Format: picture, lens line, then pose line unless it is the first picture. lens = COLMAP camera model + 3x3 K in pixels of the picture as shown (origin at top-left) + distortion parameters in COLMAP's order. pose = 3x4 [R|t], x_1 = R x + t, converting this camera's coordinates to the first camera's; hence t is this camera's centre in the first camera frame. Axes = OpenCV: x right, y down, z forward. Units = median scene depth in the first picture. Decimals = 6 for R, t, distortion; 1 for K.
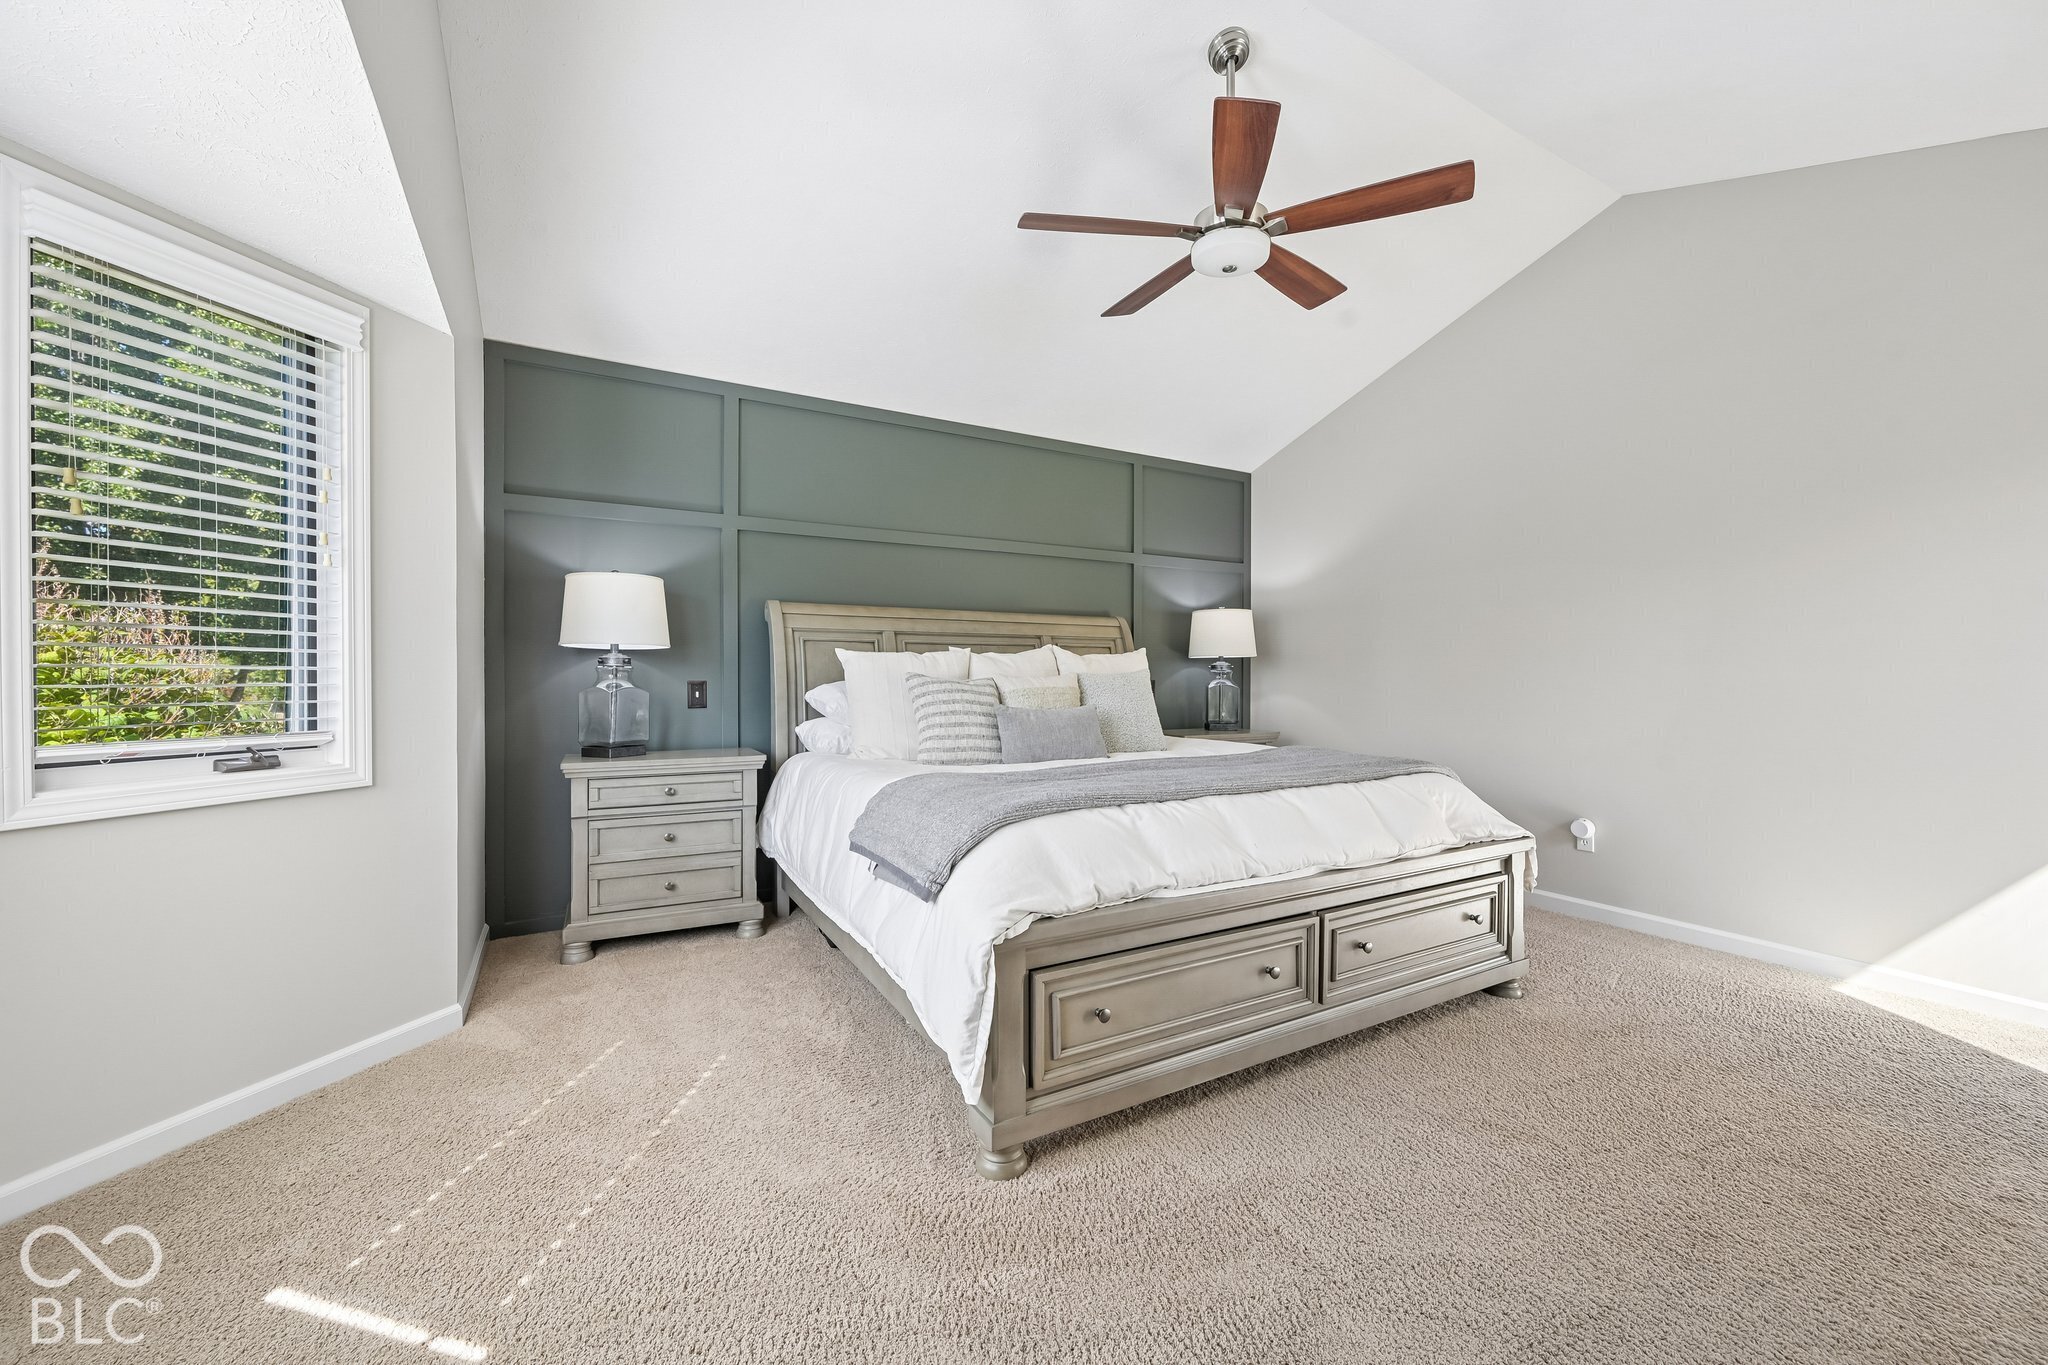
lens RADIAL K [[751.1, 0, 943.9], [0, 751.1, 686.5], [0, 0, 1]] dist [-0.038431, 0.000064]
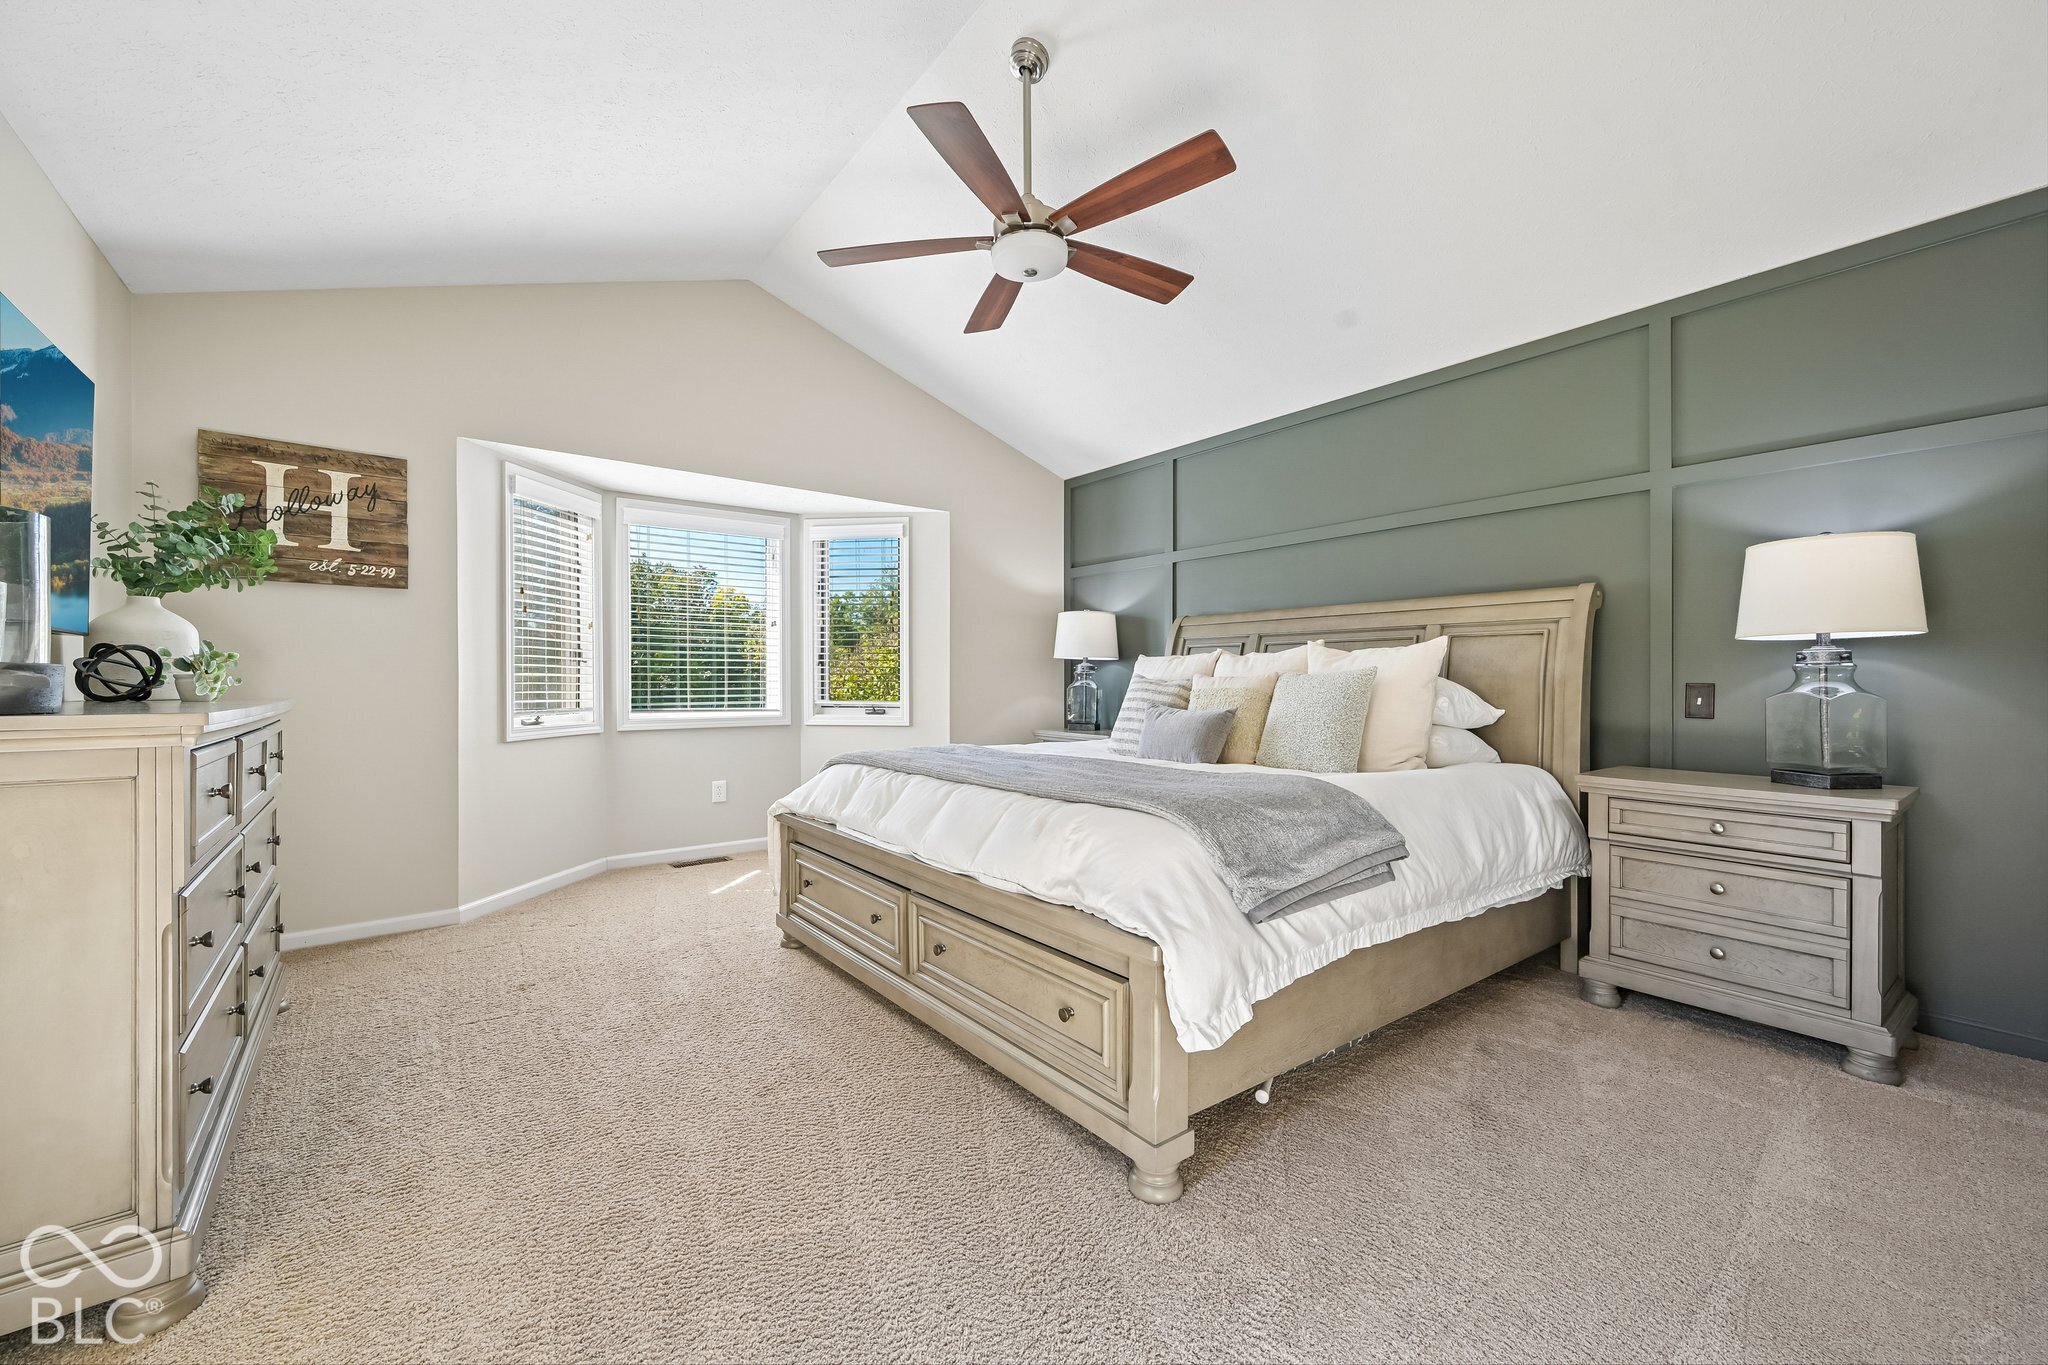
lens RADIAL K [[804.7, 0, 1027.8], [0, 804.7, 680.2], [0, 0, 1]] dist [-0.002083, -0.000189]
pose [[0.173200, -0.000449, -0.984887, 0.327700], [-0.010838, 0.999938, -0.002362, -0.001397], [0.984827, 0.011083, 0.173184, 0.165550]]
